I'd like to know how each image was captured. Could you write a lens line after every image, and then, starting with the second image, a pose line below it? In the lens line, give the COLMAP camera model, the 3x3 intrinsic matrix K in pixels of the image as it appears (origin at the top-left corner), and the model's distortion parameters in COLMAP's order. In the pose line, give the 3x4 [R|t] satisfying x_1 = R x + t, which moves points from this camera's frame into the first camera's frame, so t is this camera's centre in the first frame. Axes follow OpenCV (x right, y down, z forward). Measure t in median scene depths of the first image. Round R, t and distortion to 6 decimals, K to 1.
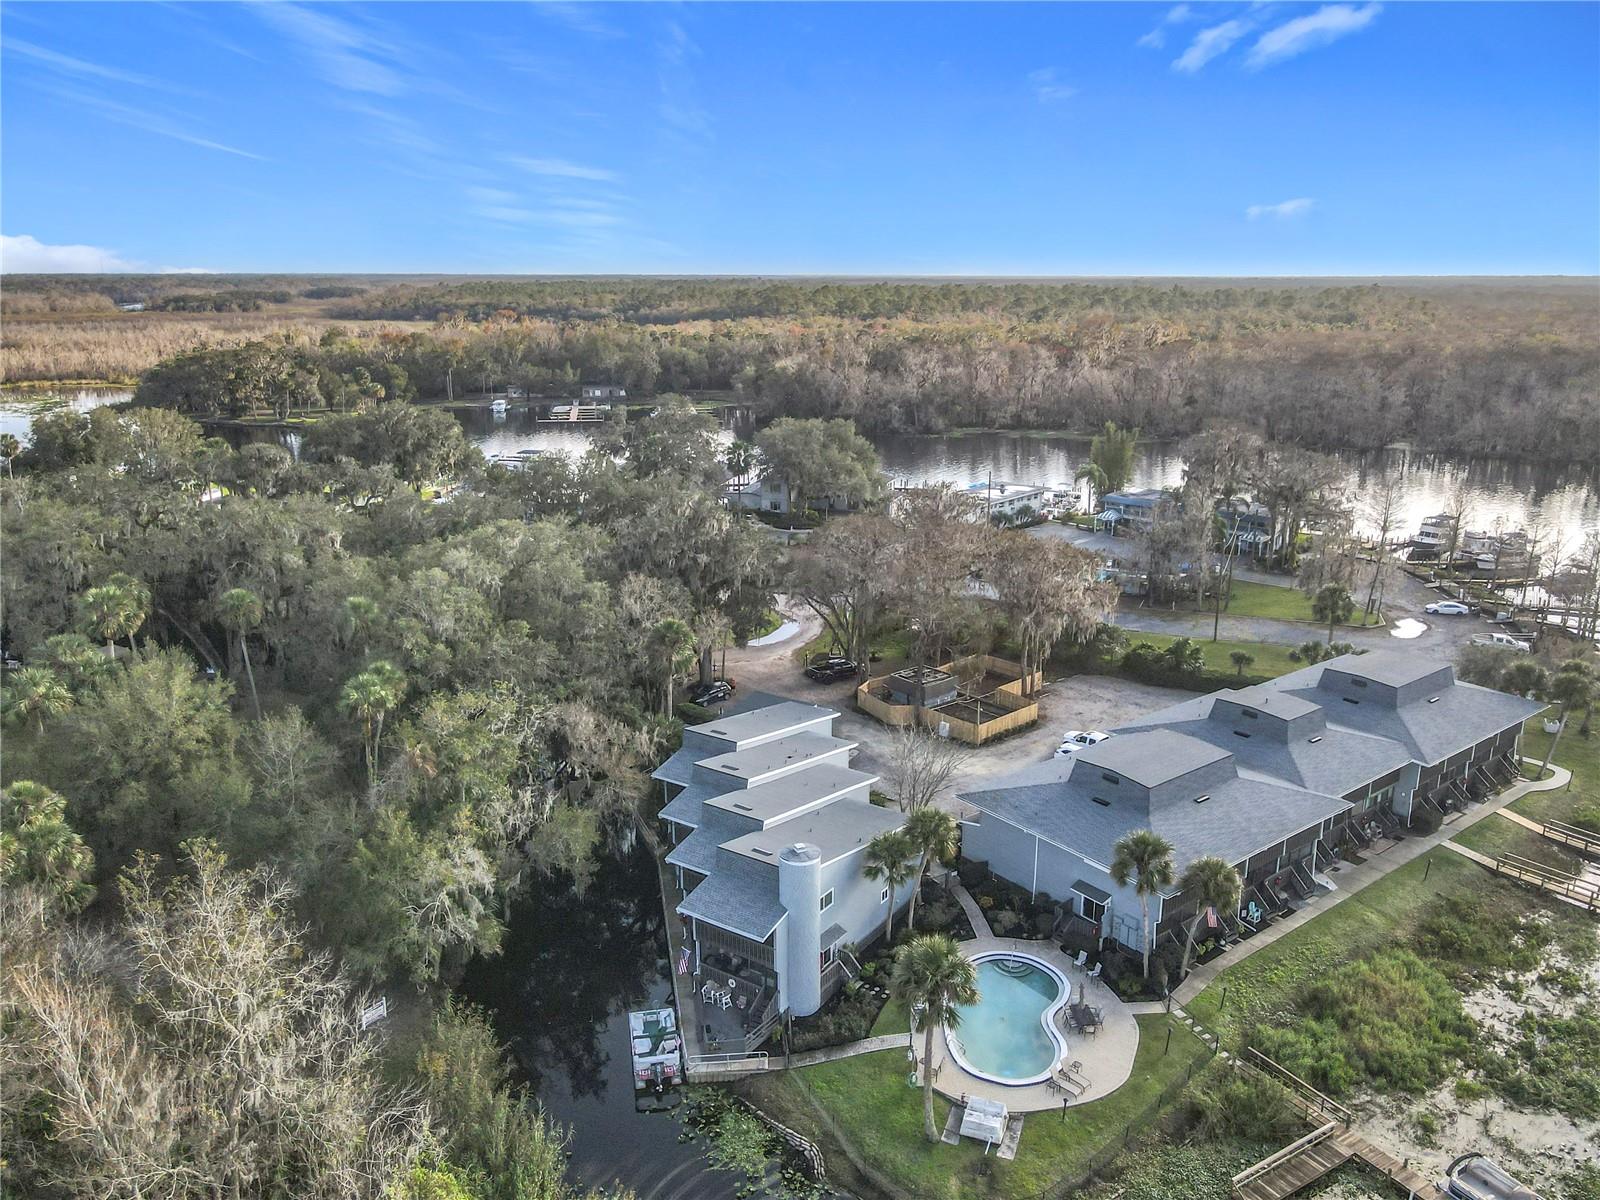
lens RADIAL K [[1194.5, 0, 800.0], [0, 1194.5, 600.0], [0, 0, 1]] dist [-0.011203, 0.025088]
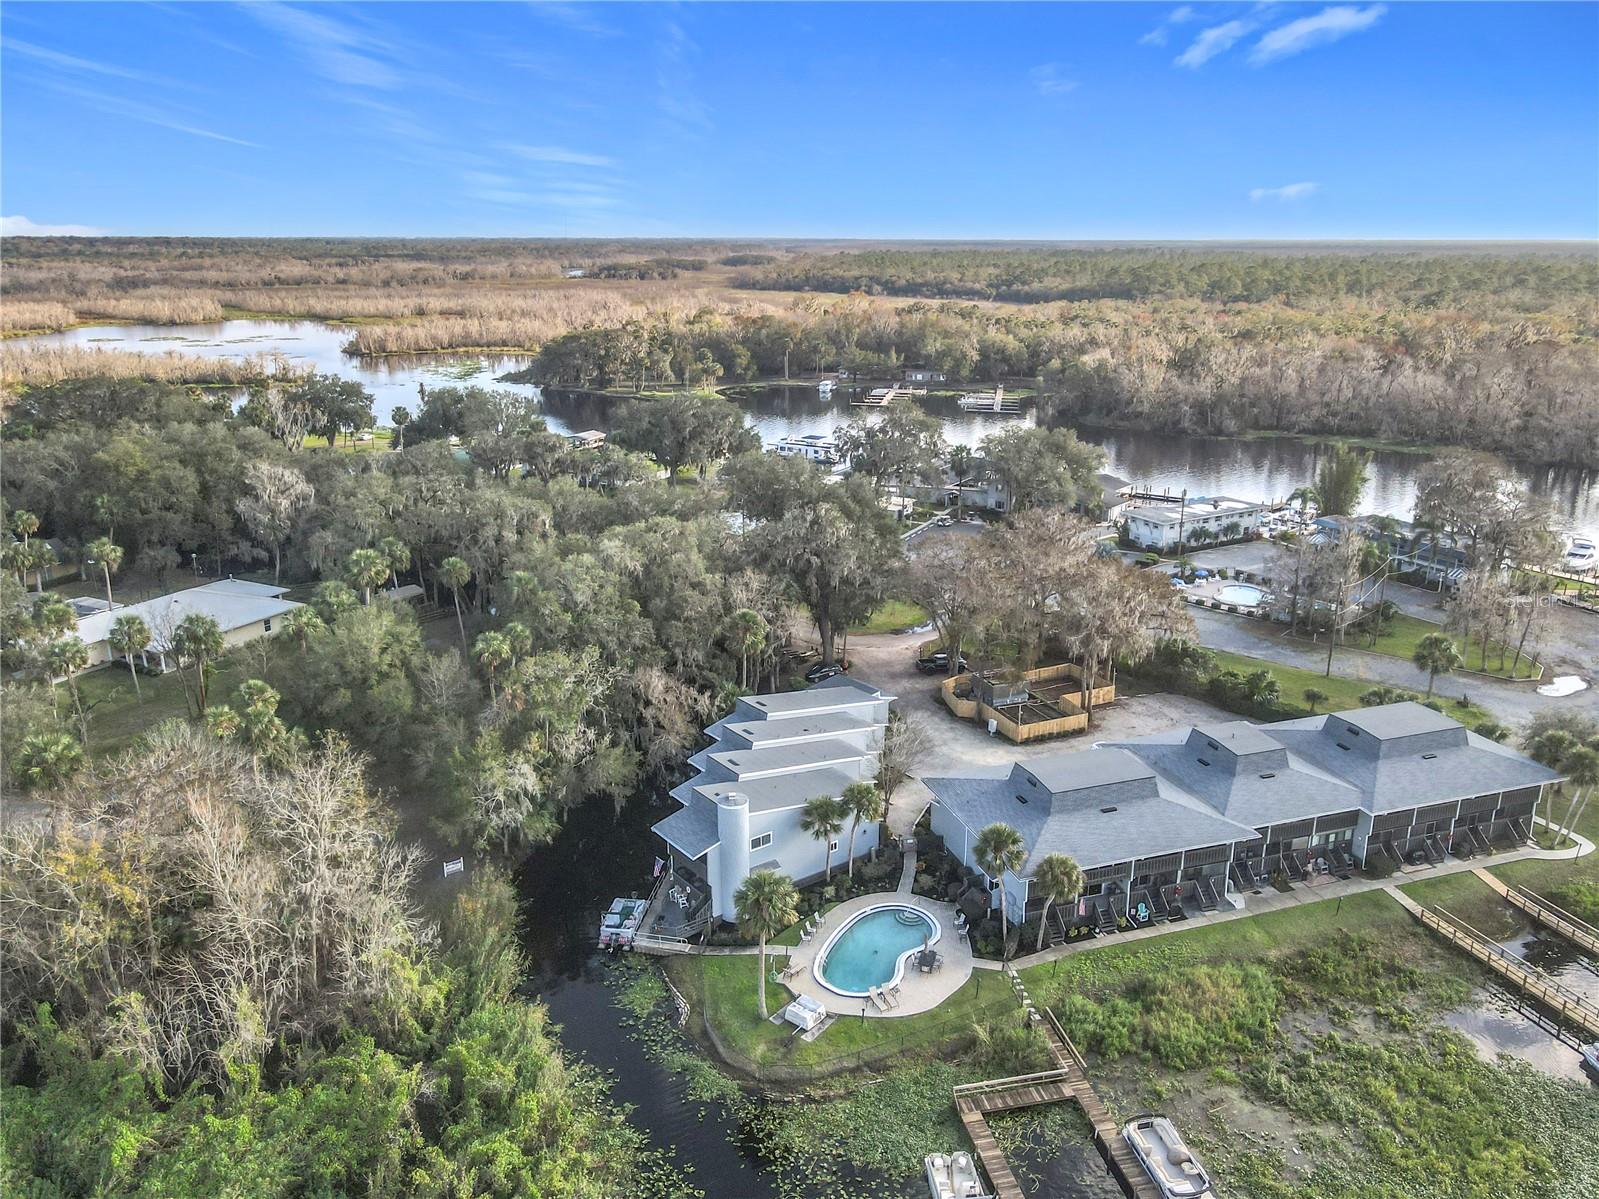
lens RADIAL K [[1202.2, 0, 812.2], [0, 1202.2, 599.5], [0, 0, 1]] dist [-0.003643, 0.057708]
pose [[0.946976, 0.093216, -0.307484, 0.401995], [-0.084437, 0.995553, 0.041763, -0.062616], [0.310010, -0.013586, 0.950636, -0.207649]]
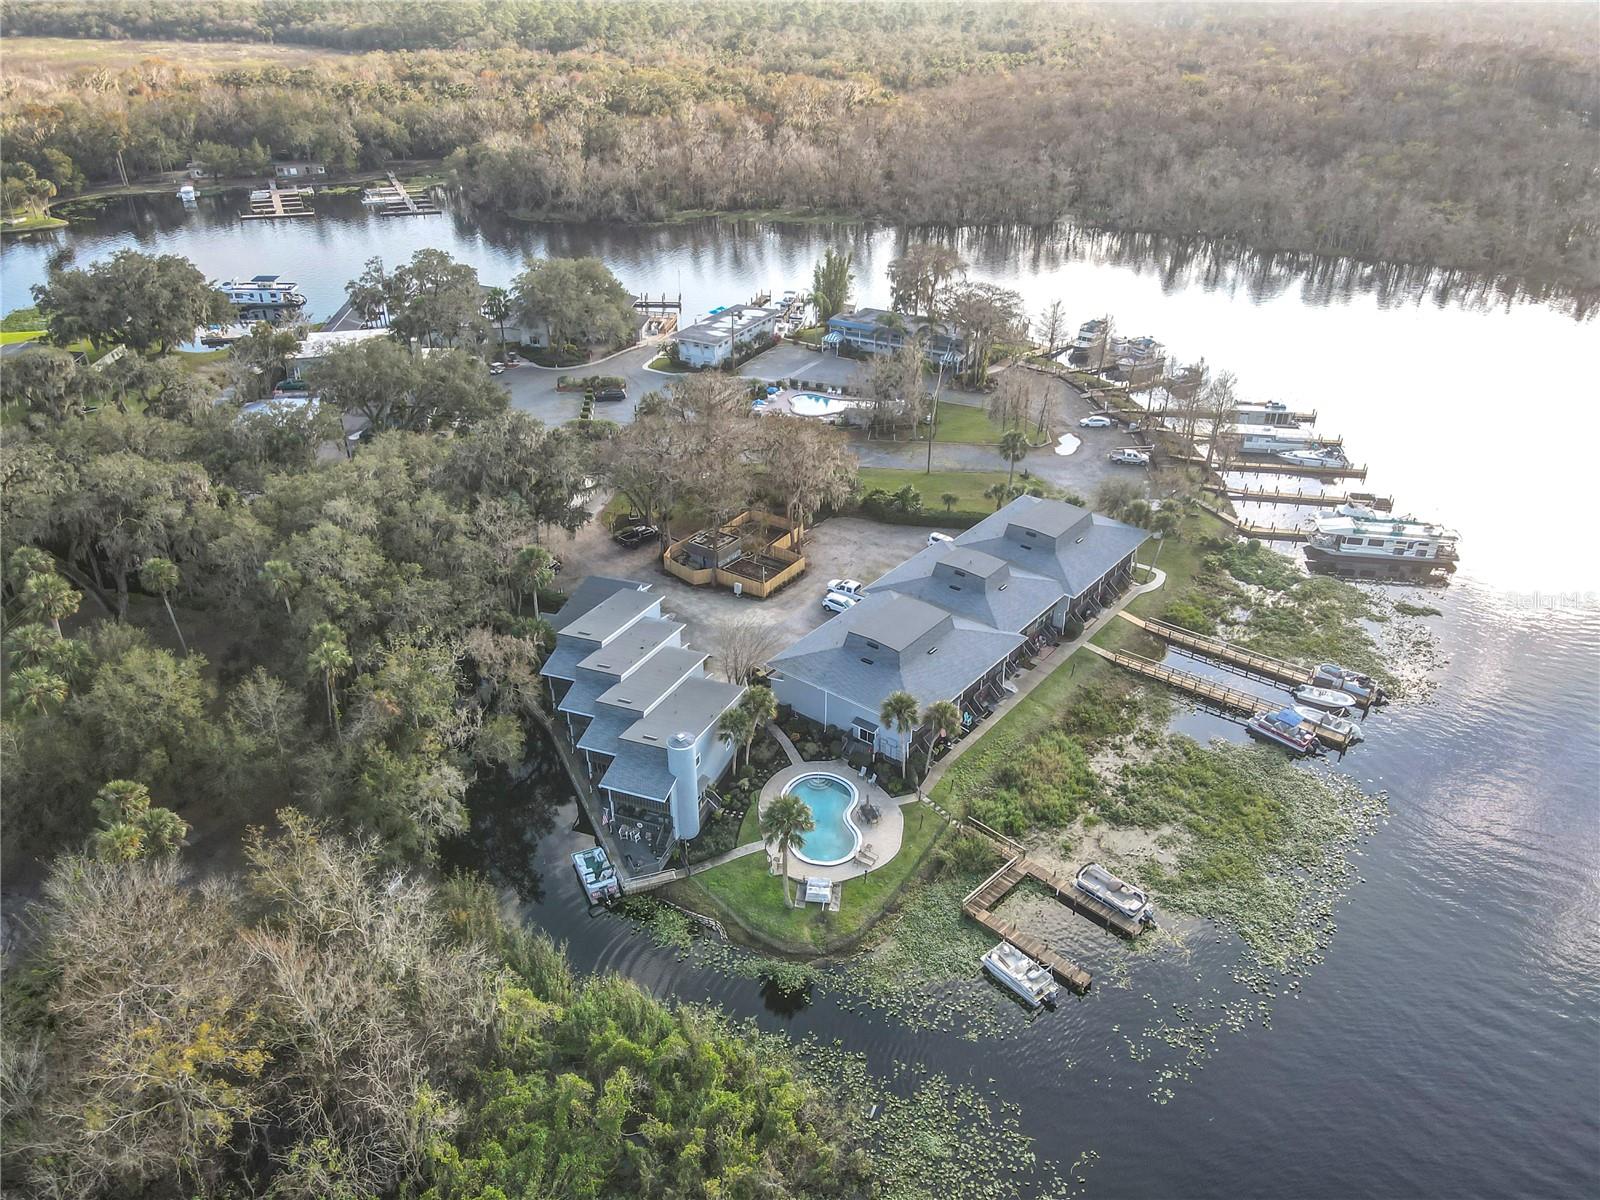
lens RADIAL K [[1194.5, 0, 800.0], [0, 1194.5, 600.0], [0, 0, 1]] dist [-0.011203, 0.025088]
pose [[0.967725, -0.115362, 0.224053, -0.144073], [0.057114, 0.966335, 0.250869, -0.271419], [-0.245451, -0.229976, 0.941735, -0.333975]]
